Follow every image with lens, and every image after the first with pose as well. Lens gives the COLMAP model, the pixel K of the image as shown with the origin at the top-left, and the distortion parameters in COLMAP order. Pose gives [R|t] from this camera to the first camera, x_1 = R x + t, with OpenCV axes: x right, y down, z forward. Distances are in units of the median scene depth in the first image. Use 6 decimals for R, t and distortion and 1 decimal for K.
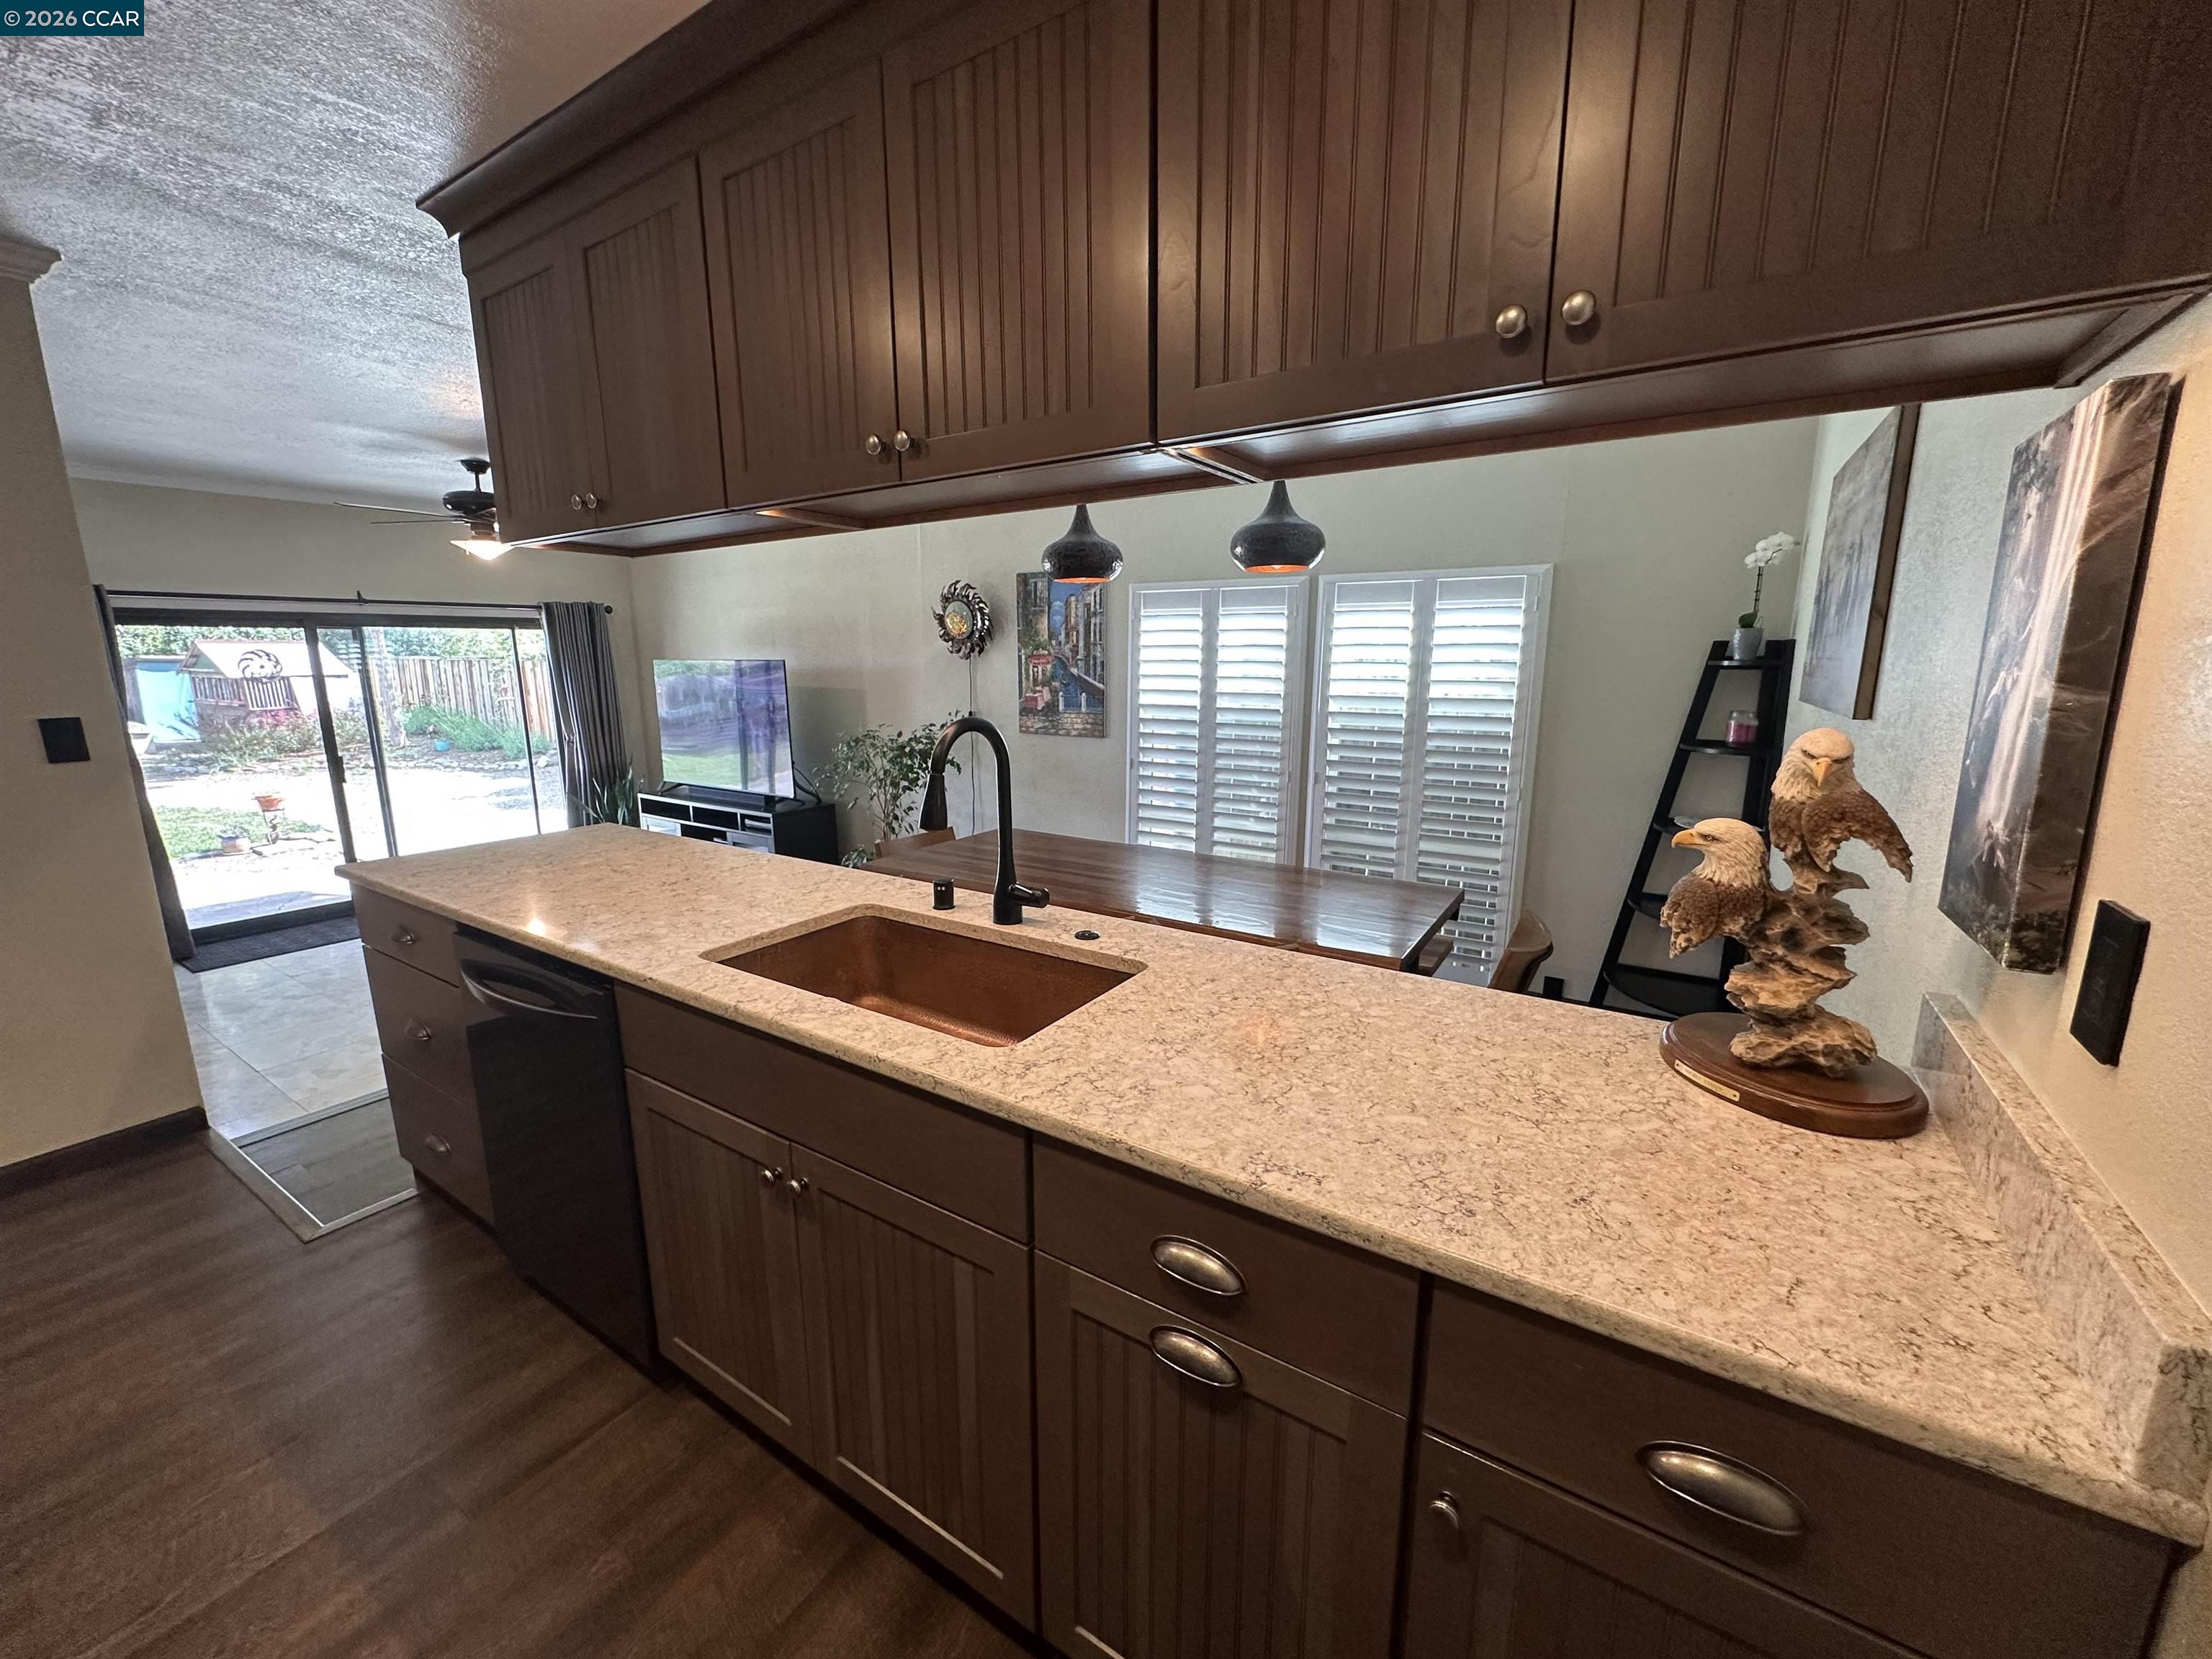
lens RADIAL K [[878.7, 0, 1114.3], [0, 878.7, 828.7], [0, 0, 1]] dist [-0.002101, -0.000242]
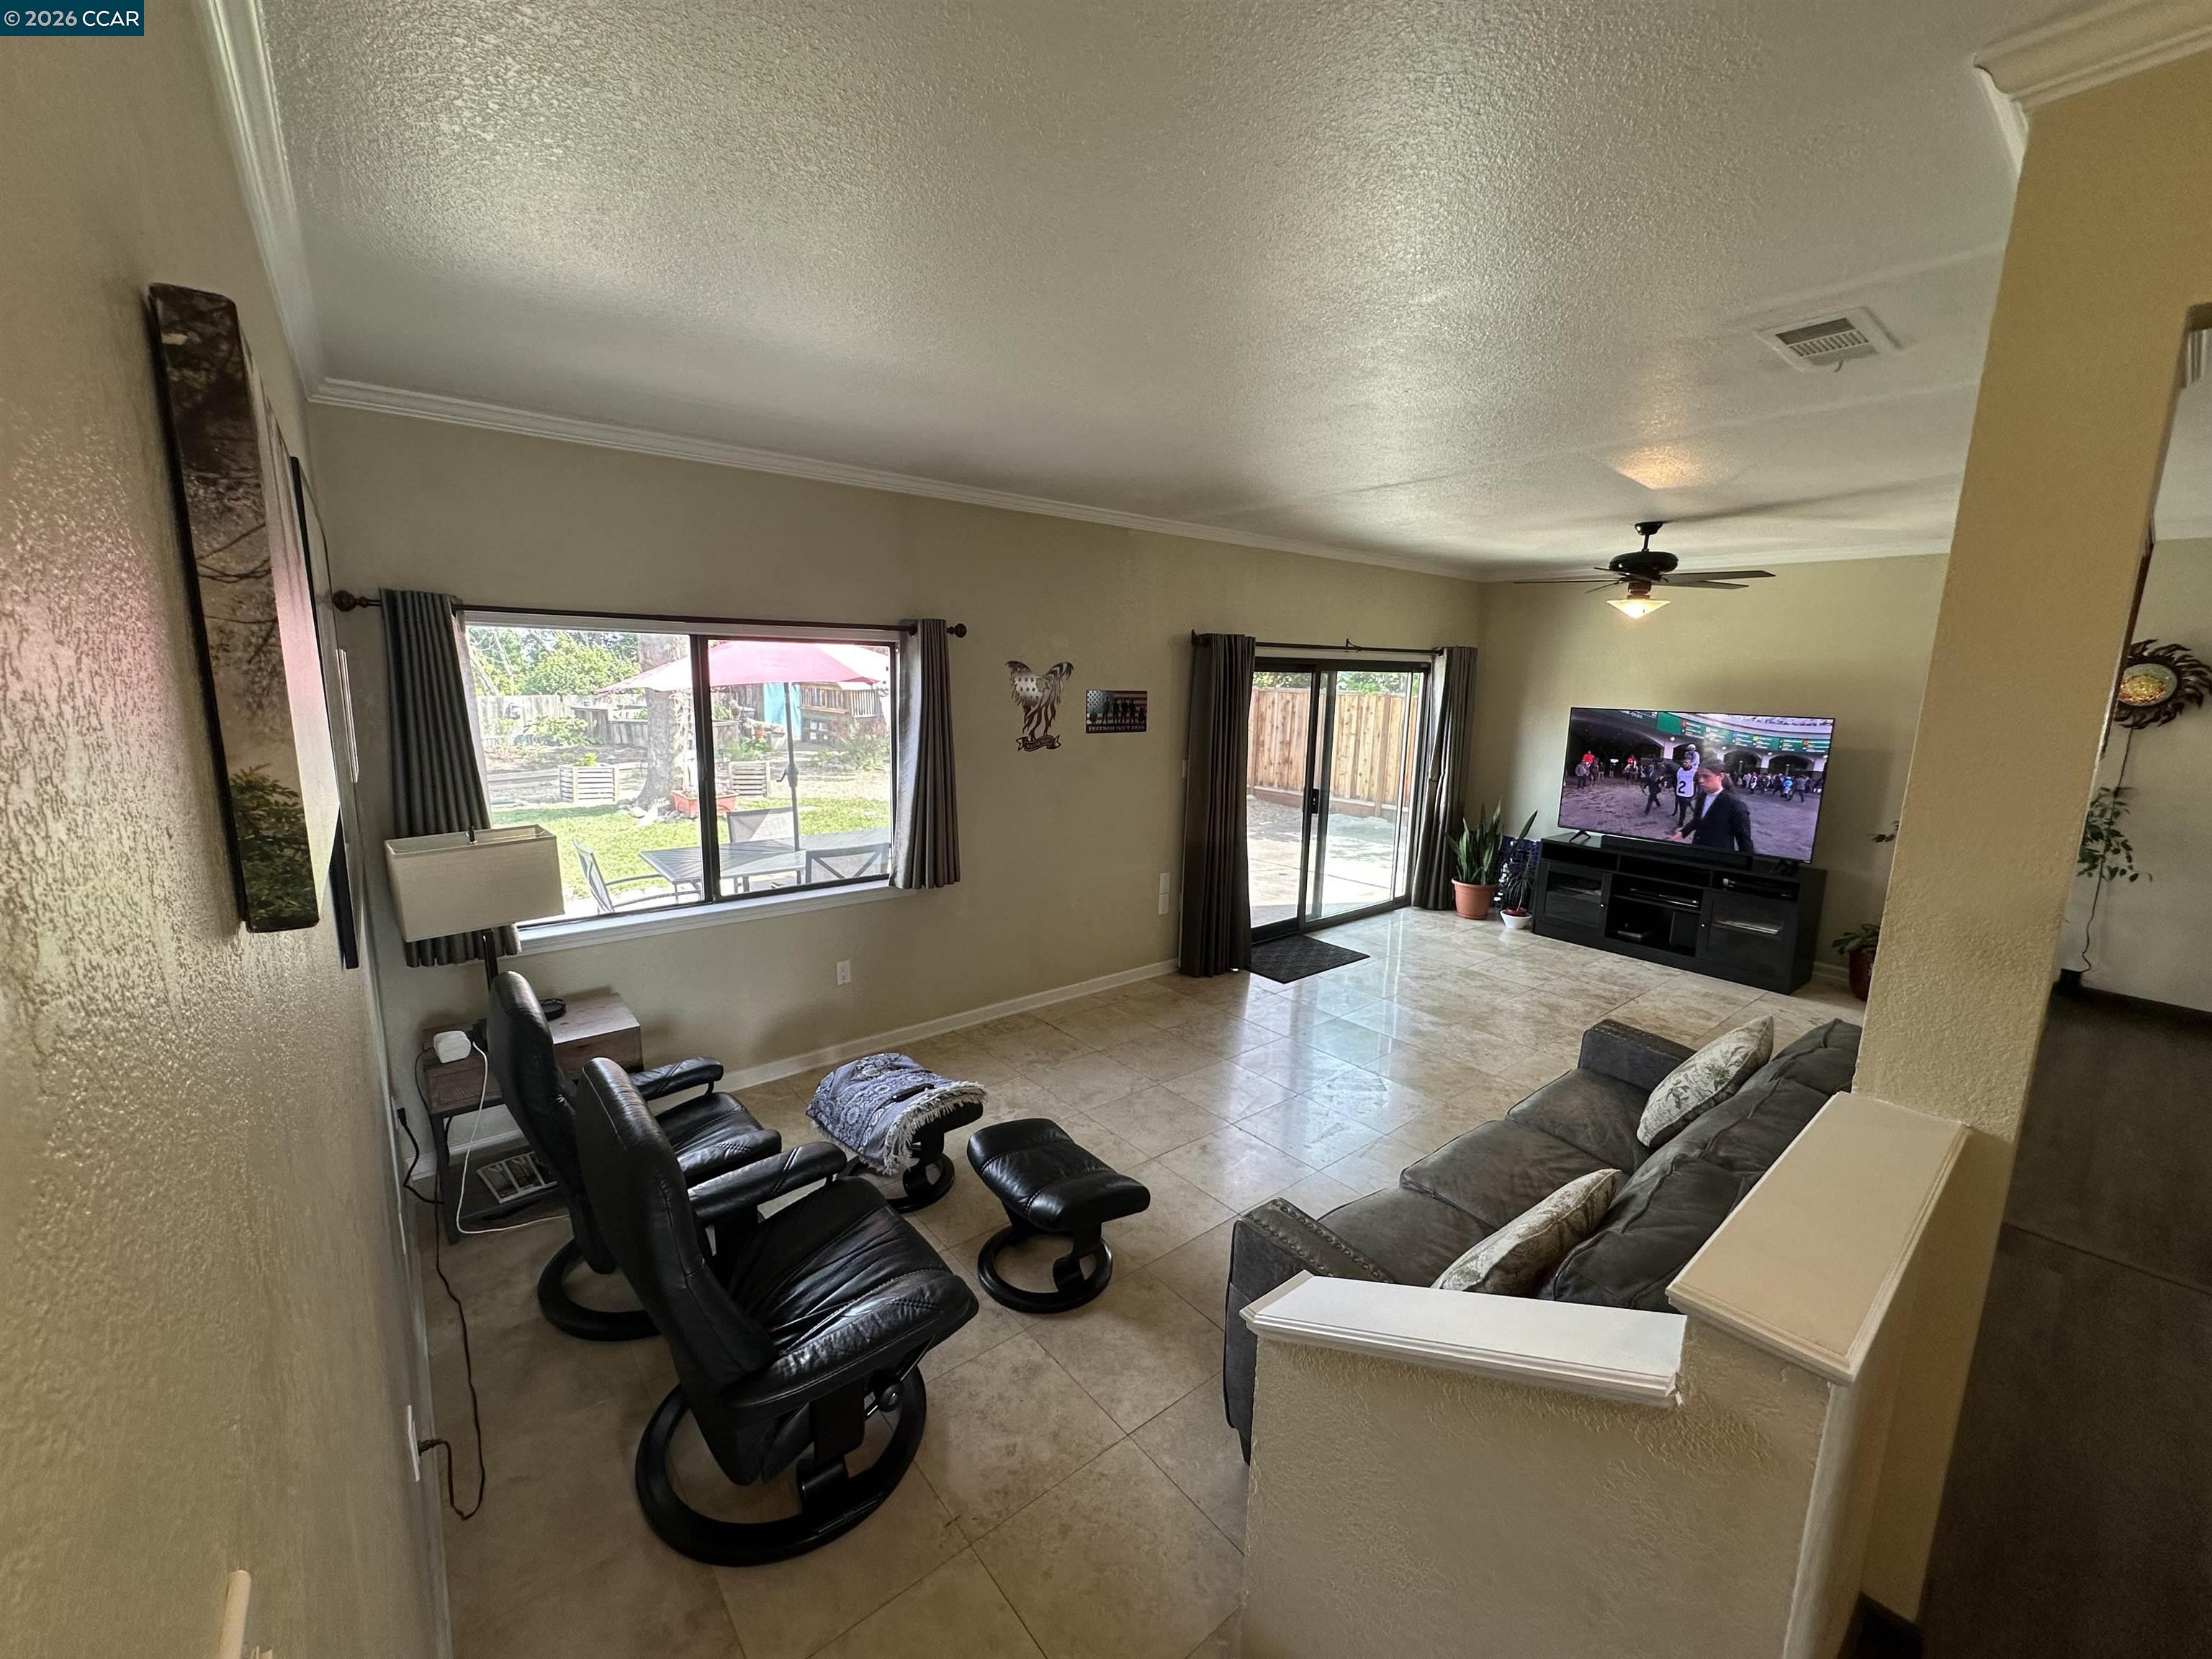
lens RADIAL K [[878.7, 0, 1106.9], [0, 878.7, 836.0], [0, 0, 1]] dist [-0.002101, -0.000242]
pose [[0.951458, 0.077159, -0.297950, -0.952886], [-0.081190, 0.996698, -0.001158, -0.001928], [0.296877, 0.025293, 0.954581, -0.147846]]
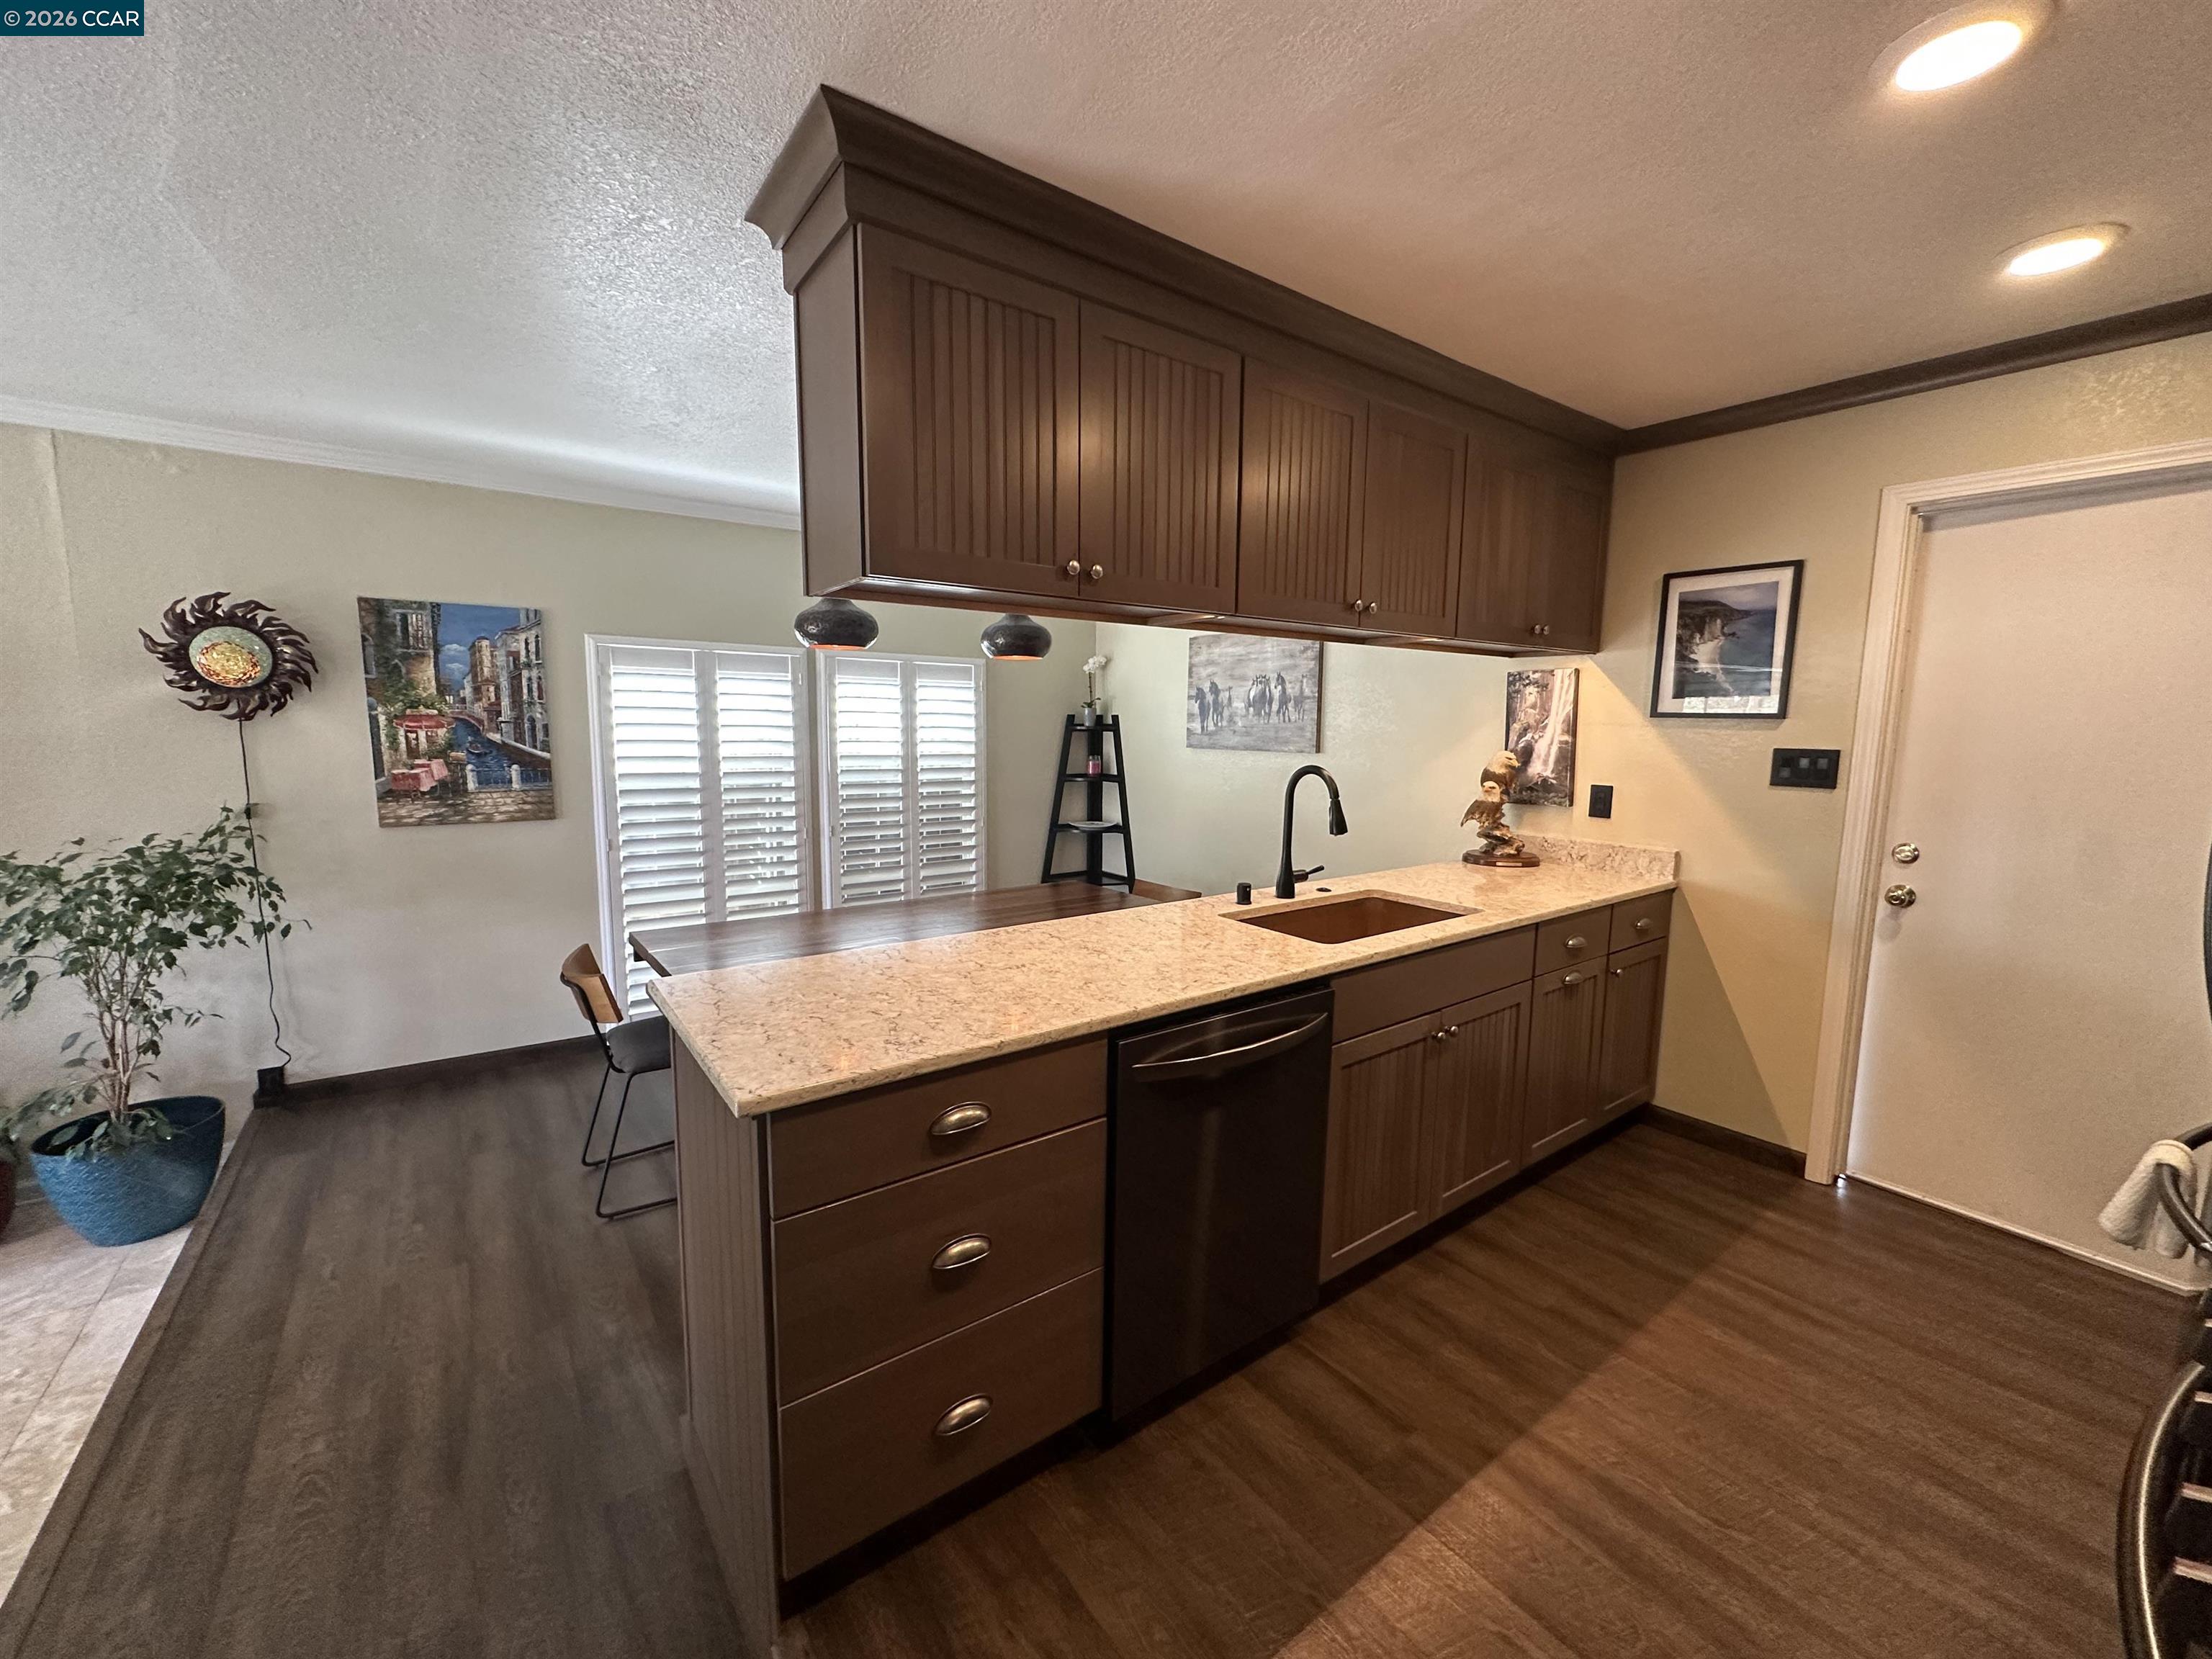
lens RADIAL K [[878.7, 0, 1098.6], [0, 878.7, 829.3], [0, 0, 1]] dist [-0.002101, -0.000242]
pose [[0.352485, -0.109067, 0.929440, -0.583952], [0.168642, 0.984328, 0.051551, -0.052052], [-0.920497, 0.138572, 0.365354, 0.252838]]
